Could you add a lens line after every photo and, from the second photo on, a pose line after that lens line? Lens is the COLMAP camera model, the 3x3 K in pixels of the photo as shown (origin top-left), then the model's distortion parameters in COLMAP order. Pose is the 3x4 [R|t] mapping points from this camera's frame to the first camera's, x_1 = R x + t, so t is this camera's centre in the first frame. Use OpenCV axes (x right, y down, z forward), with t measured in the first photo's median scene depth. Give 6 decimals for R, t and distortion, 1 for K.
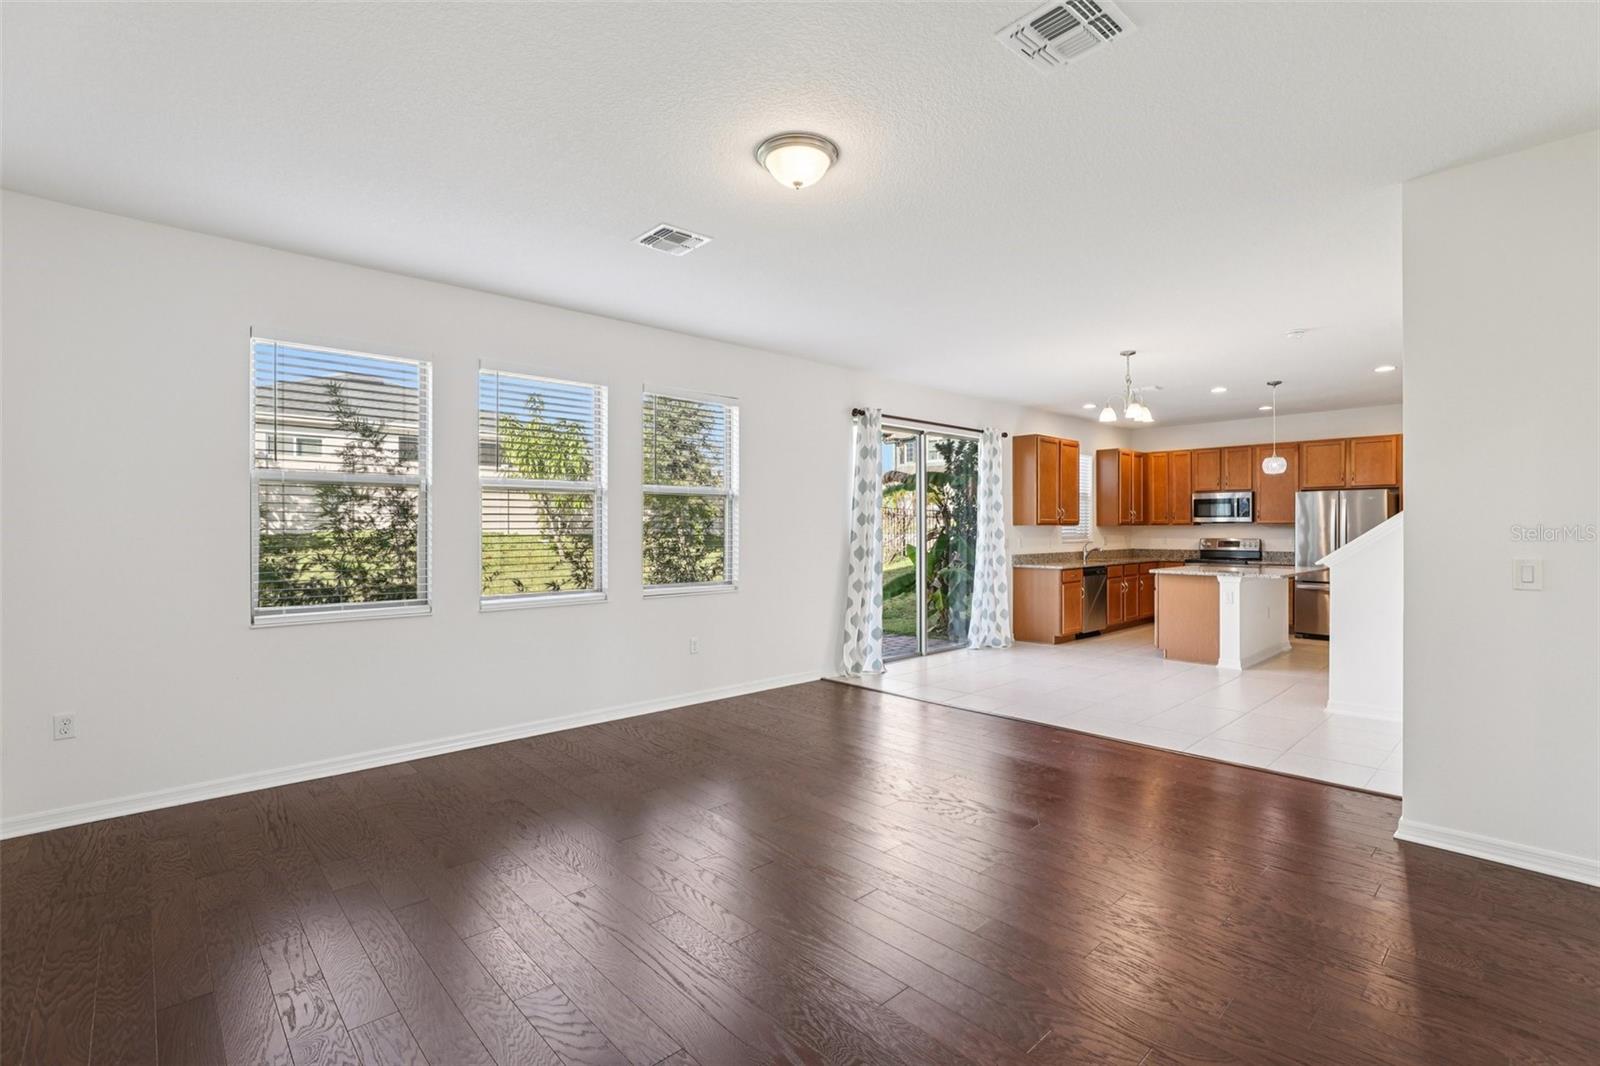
lens RADIAL K [[729.8, 0, 805.7], [0, 729.8, 524.1], [0, 0, 1]] dist [-0.026756, 0.006780]
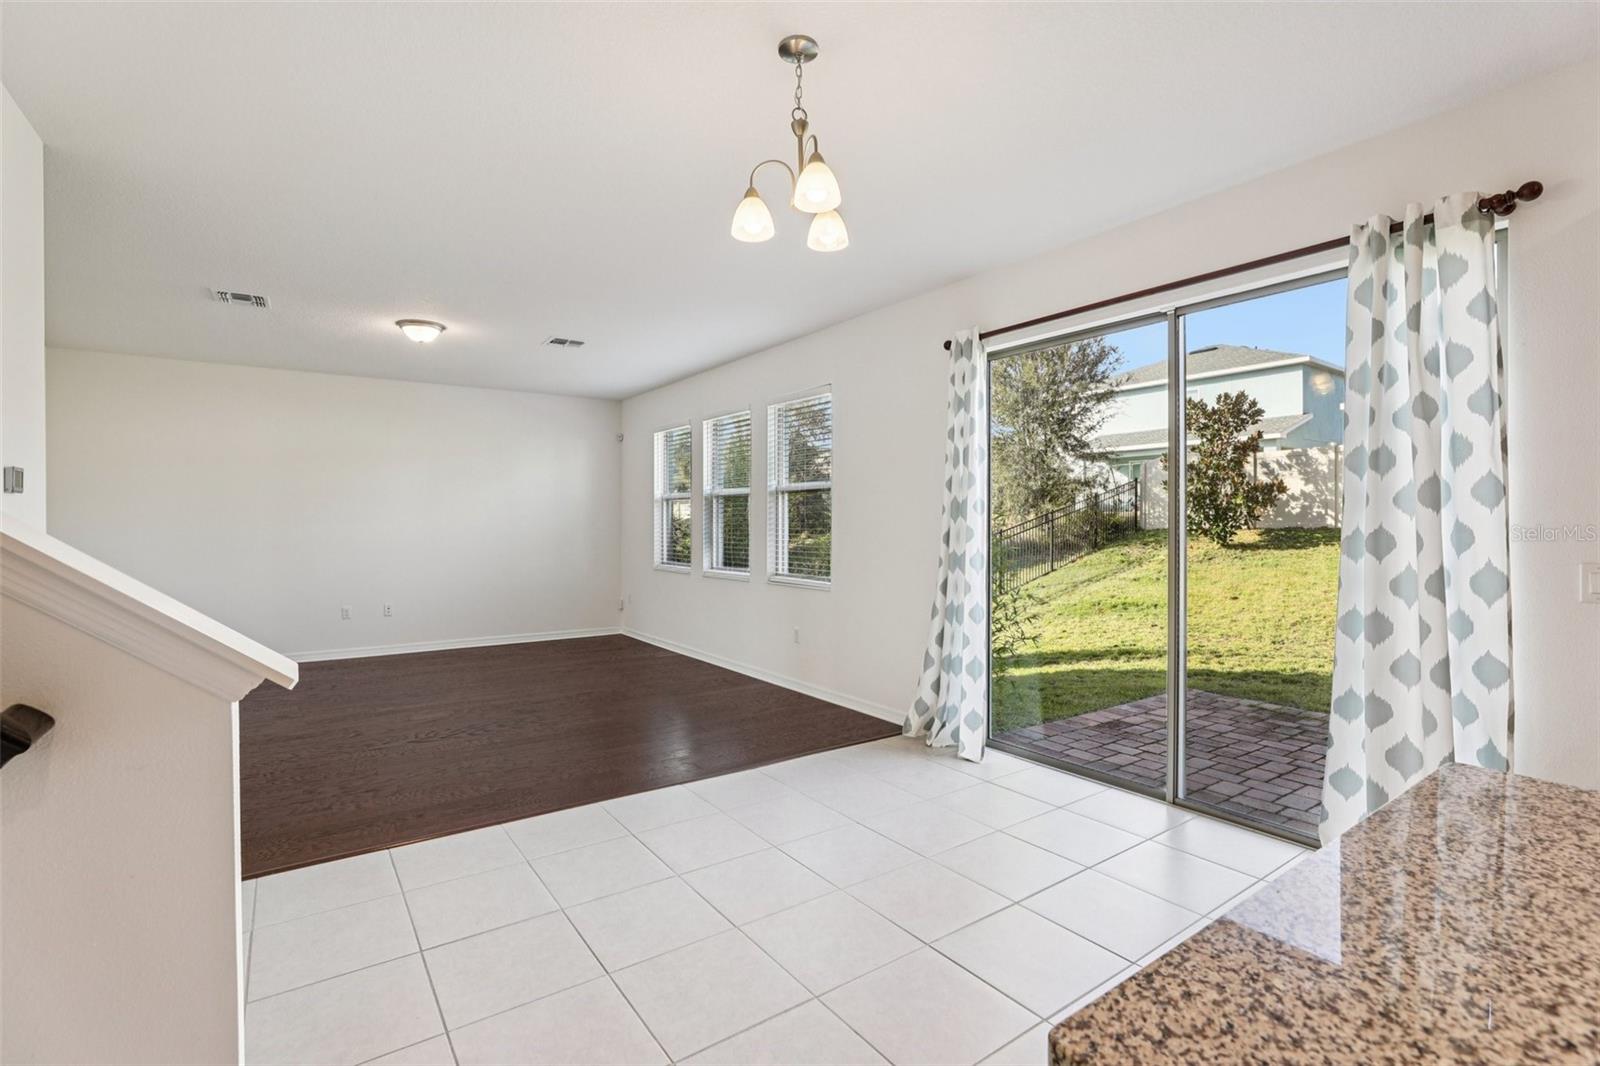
lens RADIAL K [[729.8, 0, 806.0], [0, 729.8, 528.7], [0, 0, 1]] dist [-0.026756, 0.006780]
pose [[-0.137687, 0.008403, -0.990440, 0.509882], [0.004018, 0.999961, 0.007925, 0.003388], [0.990468, -0.002888, -0.137716, 0.667497]]
